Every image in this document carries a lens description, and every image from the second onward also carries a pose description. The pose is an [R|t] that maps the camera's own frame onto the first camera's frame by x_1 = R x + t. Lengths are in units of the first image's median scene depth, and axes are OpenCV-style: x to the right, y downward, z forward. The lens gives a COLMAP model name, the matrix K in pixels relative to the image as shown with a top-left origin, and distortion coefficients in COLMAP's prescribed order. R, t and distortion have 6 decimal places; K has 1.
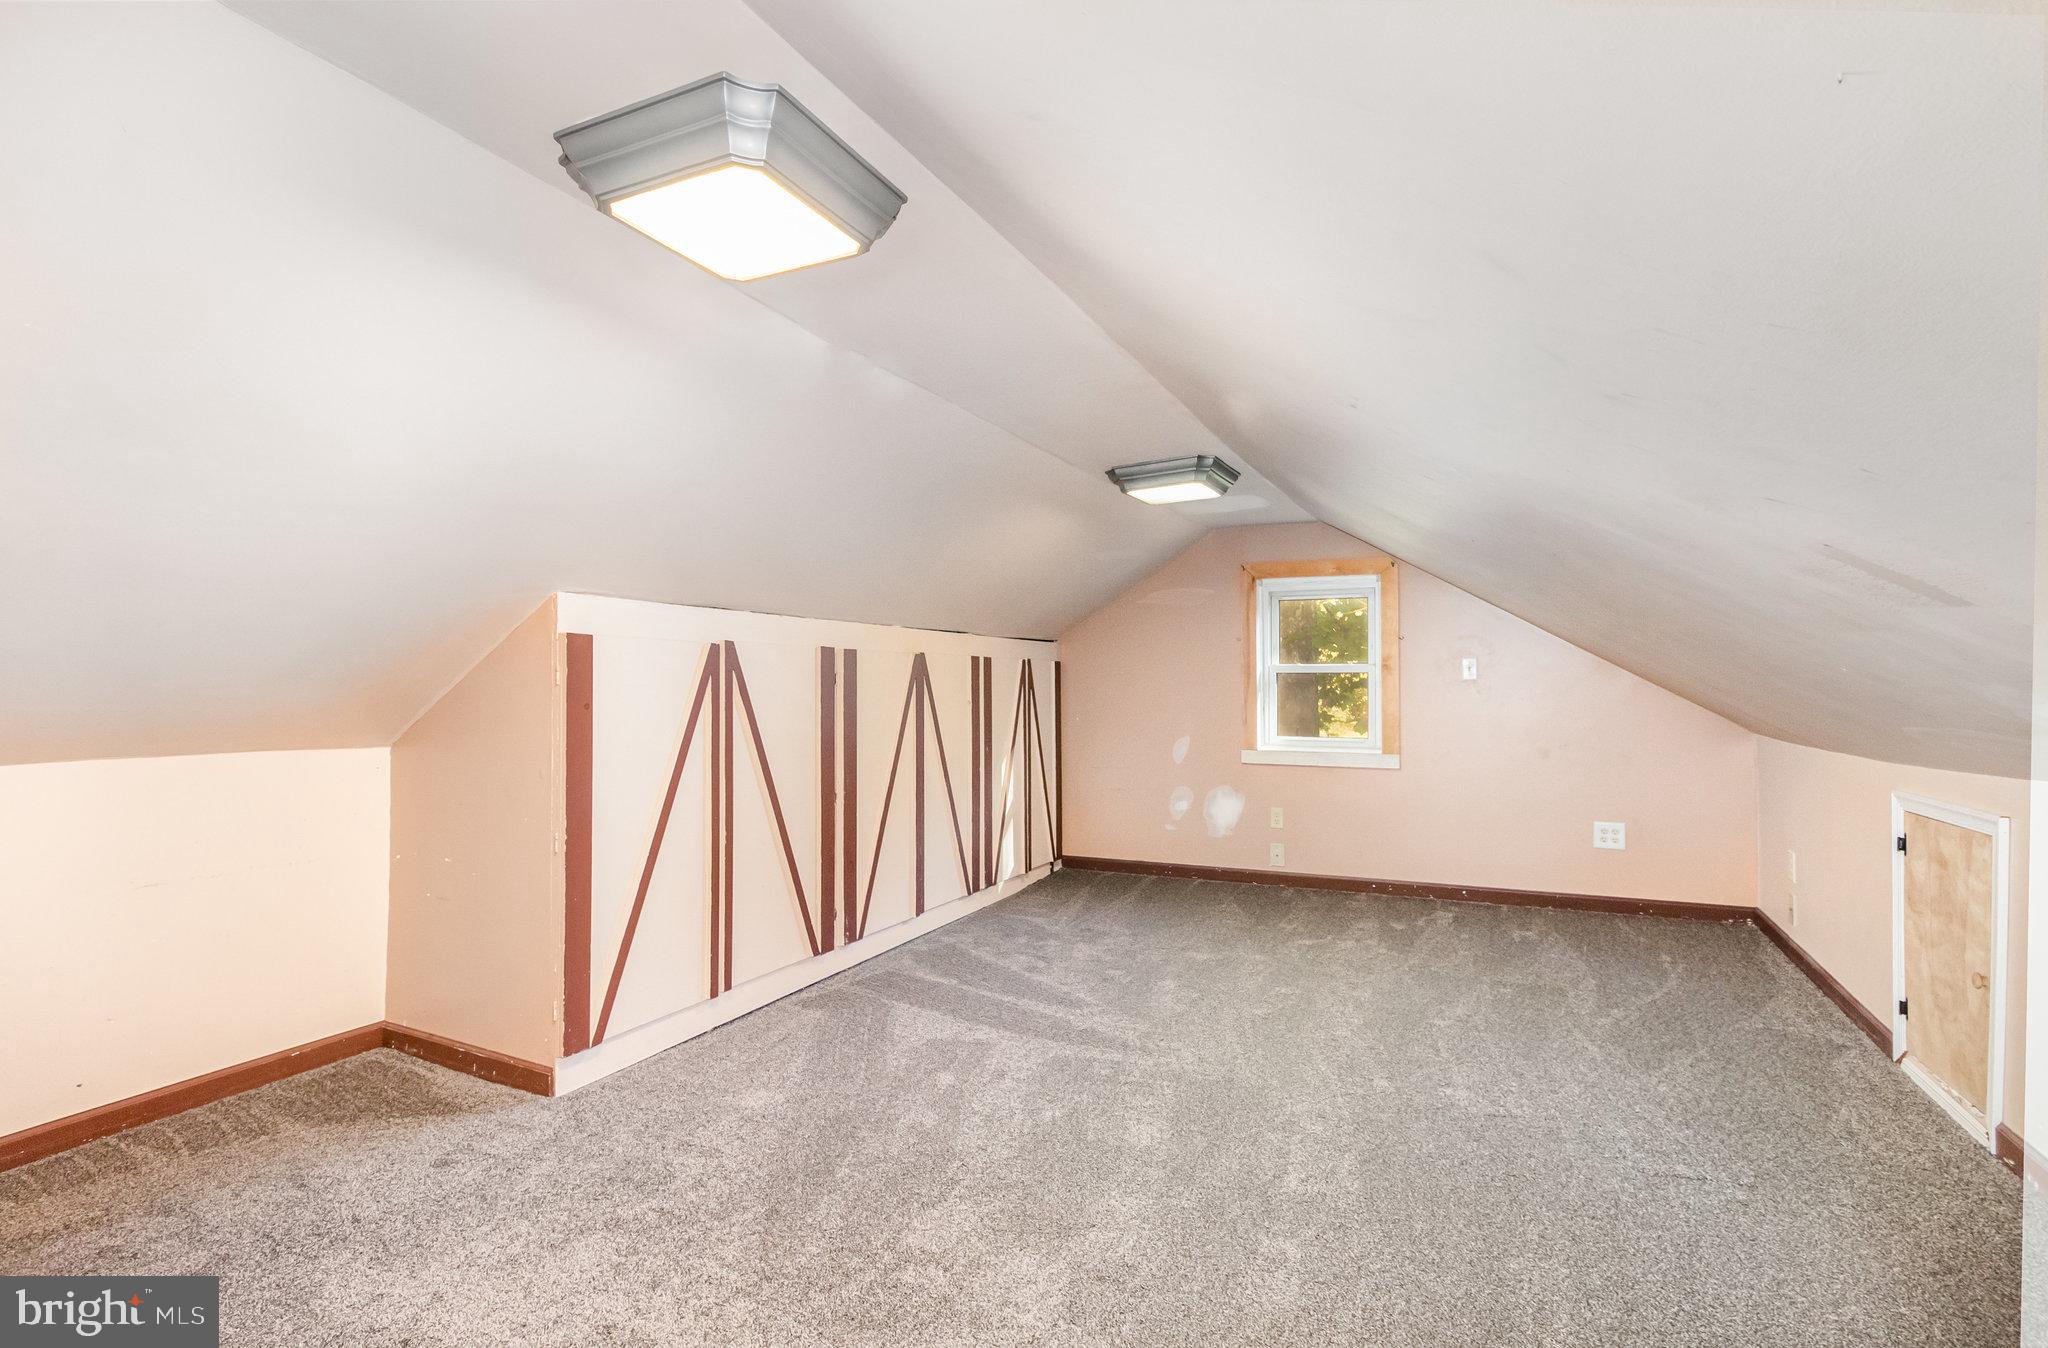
lens RADIAL K [[943.4, 0, 1024.0], [0, 943.4, 674.0], [0, 0, 1]] dist [0.000760, 0.000213]
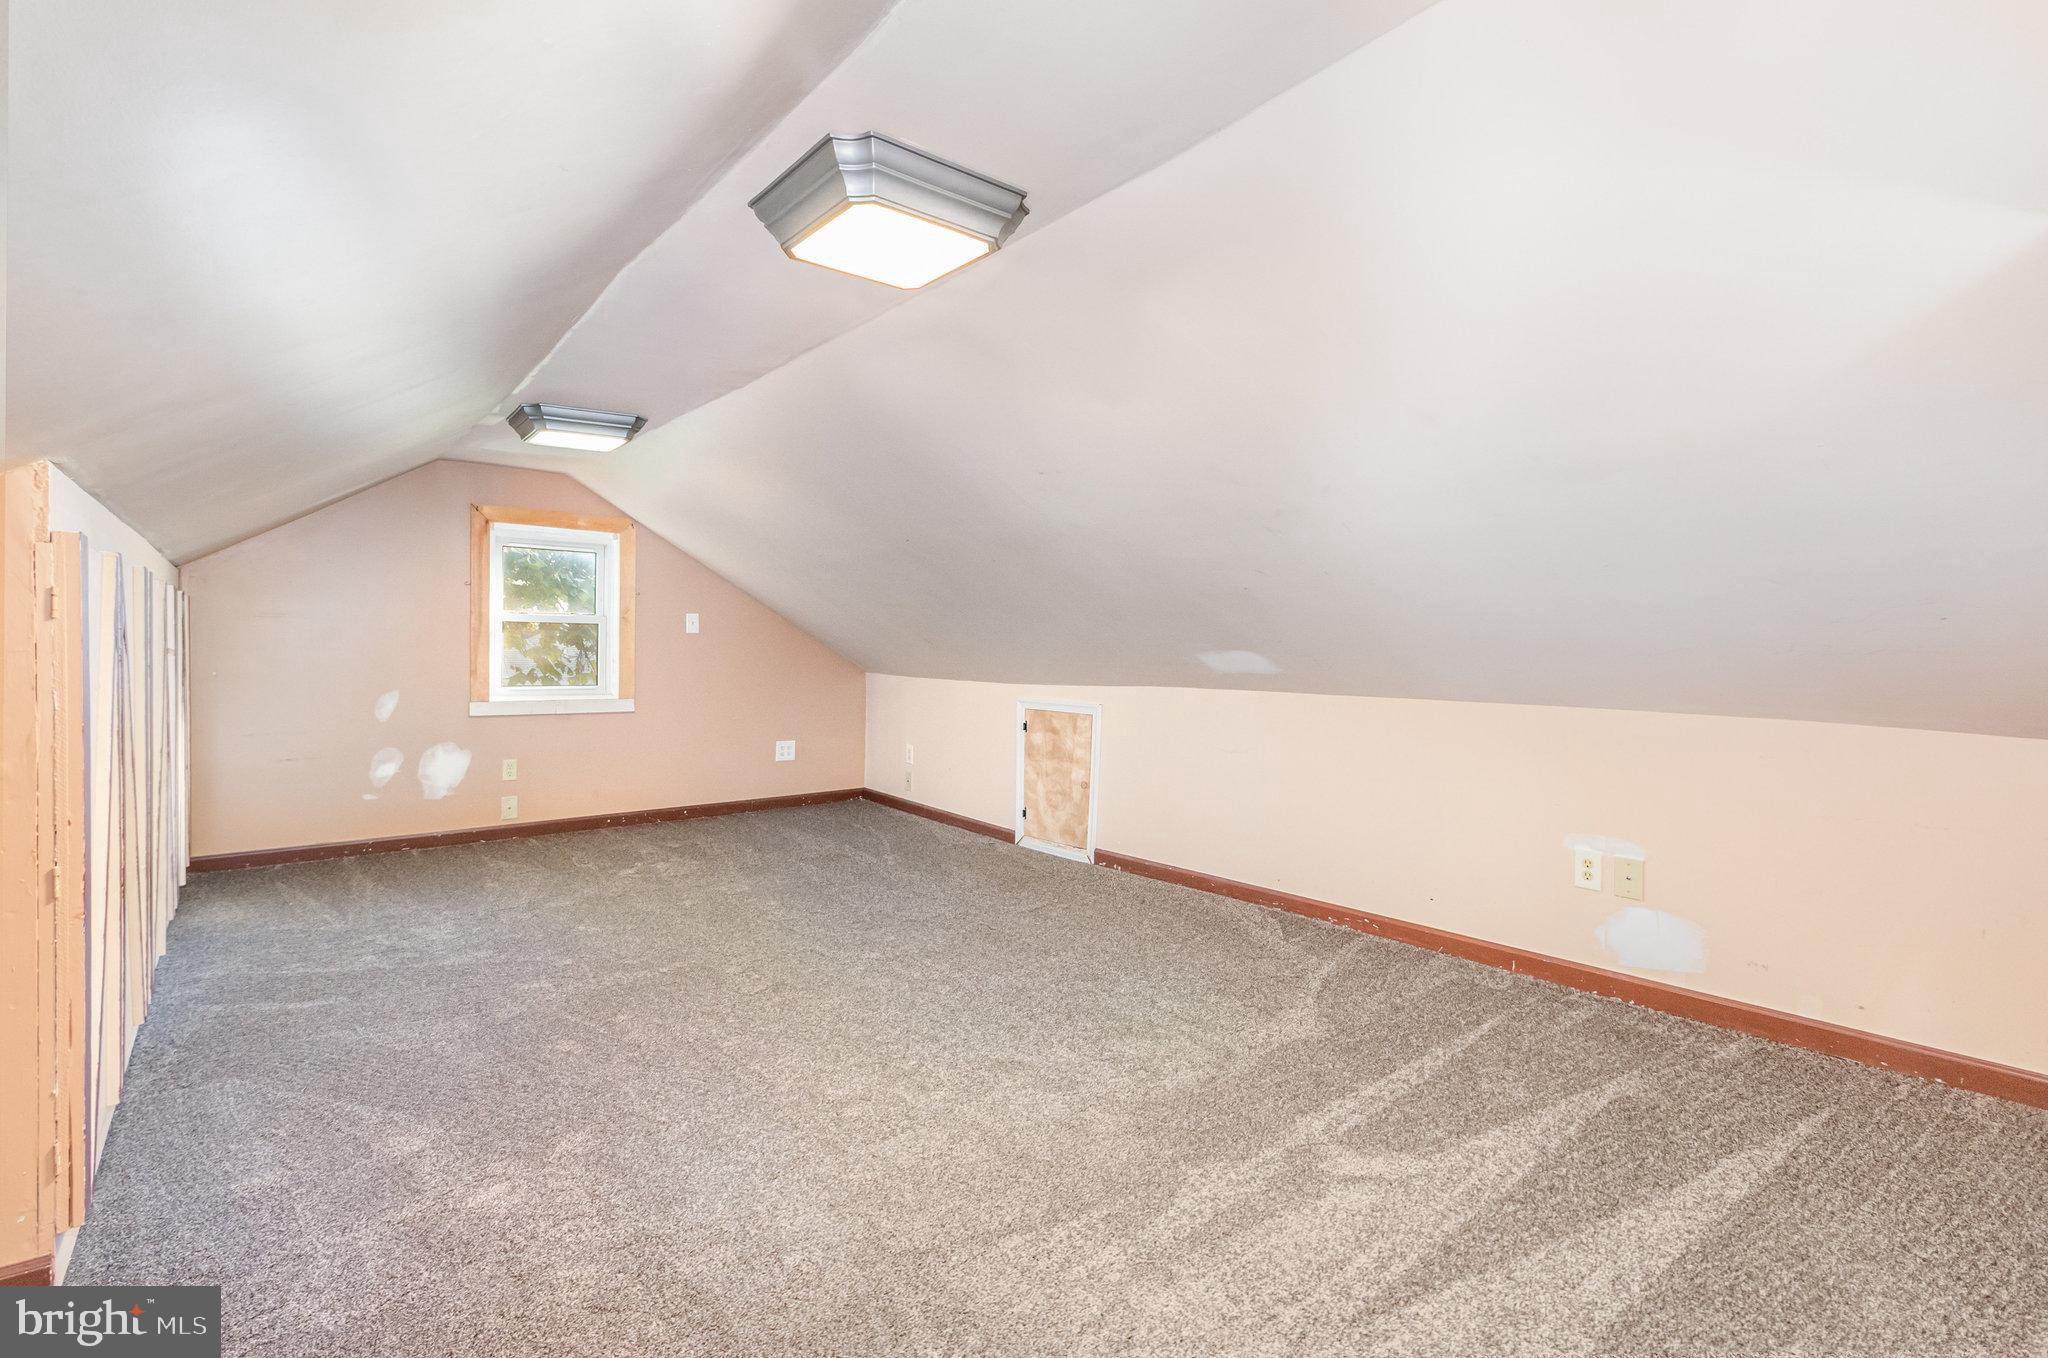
lens RADIAL K [[961.1, 0, 1028.2], [0, 961.1, 657.1], [0, 0, 1]] dist [0.000959, 0.000067]
pose [[0.429579, -0.005116, 0.903015, -0.466267], [-0.025610, 0.999513, 0.017846, 0.004947], [-0.902666, -0.030793, 0.429239, 0.105904]]
